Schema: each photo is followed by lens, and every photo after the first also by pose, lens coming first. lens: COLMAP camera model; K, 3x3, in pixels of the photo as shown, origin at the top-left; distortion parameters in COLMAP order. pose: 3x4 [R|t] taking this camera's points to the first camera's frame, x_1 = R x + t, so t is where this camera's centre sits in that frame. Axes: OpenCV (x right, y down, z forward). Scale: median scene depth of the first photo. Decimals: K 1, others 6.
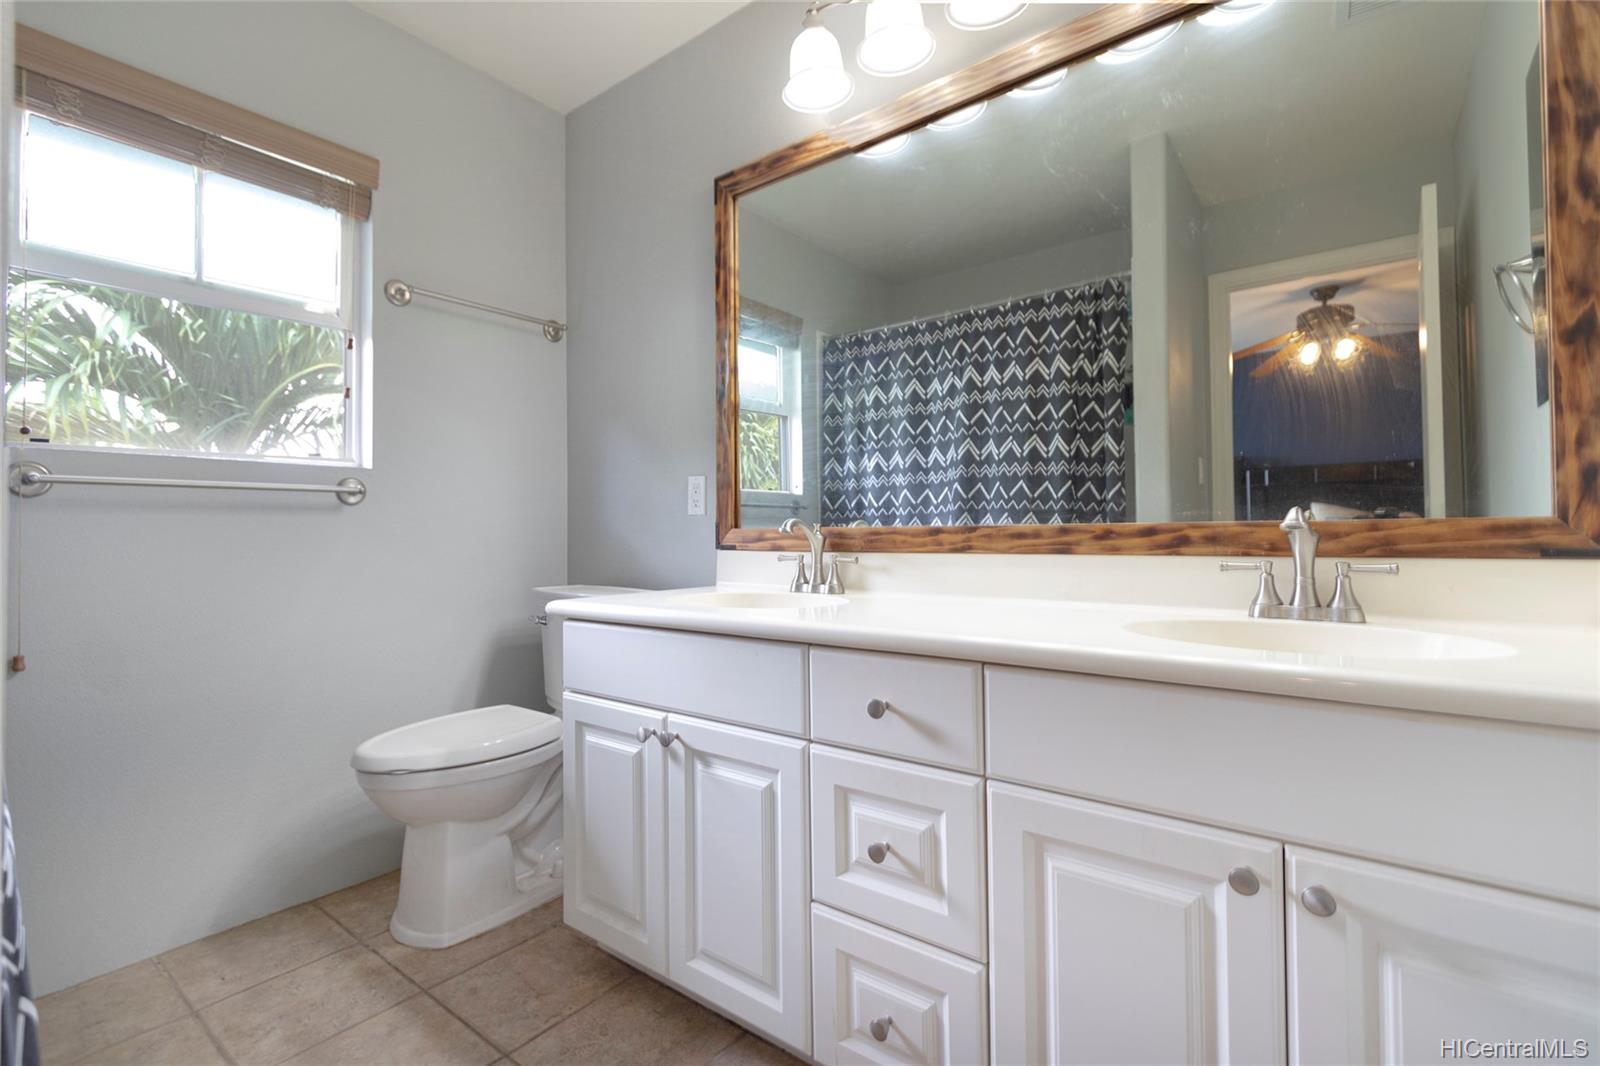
lens RADIAL K [[726.4, 0, 800.2], [0, 726.4, 527.1], [0, 0, 1]] dist [0.005384, -0.000508]
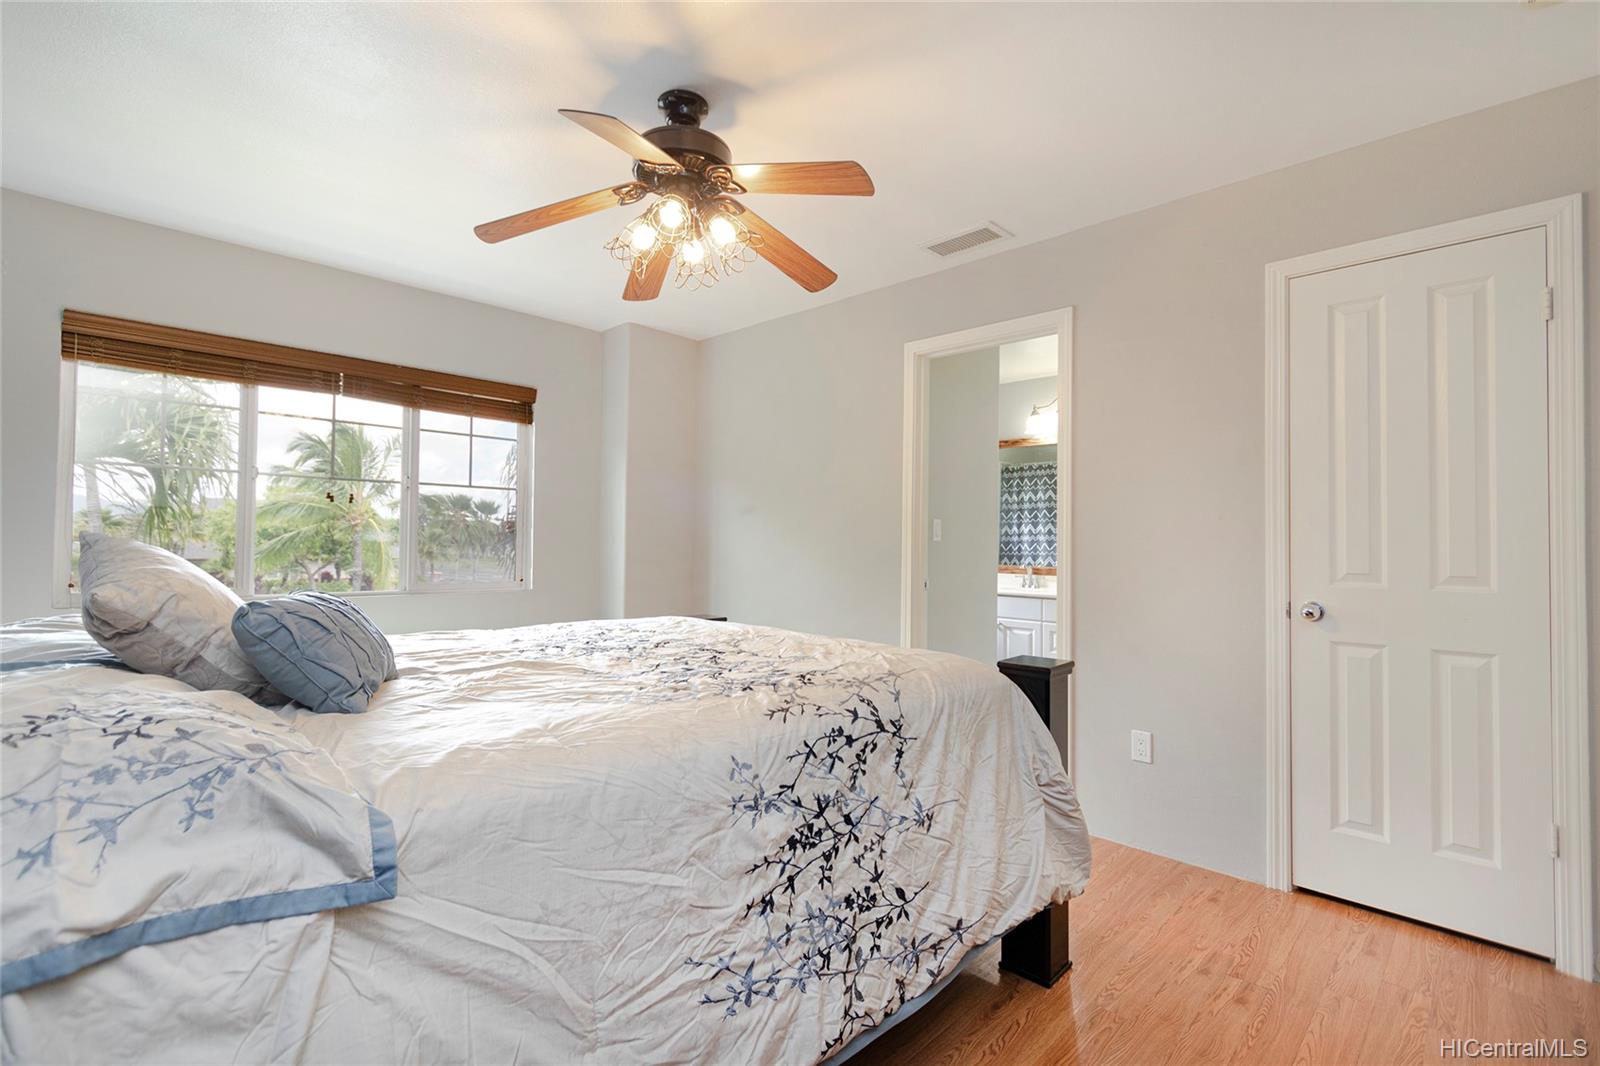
lens RADIAL K [[726.4, 0, 802.0], [0, 726.4, 532.4], [0, 0, 1]] dist [0.005384, -0.000508]
pose [[0.993481, 0.020405, -0.112156, -0.299727], [-0.021201, 0.999758, -0.005911, -0.053374], [0.112009, 0.008250, 0.993673, -1.097081]]
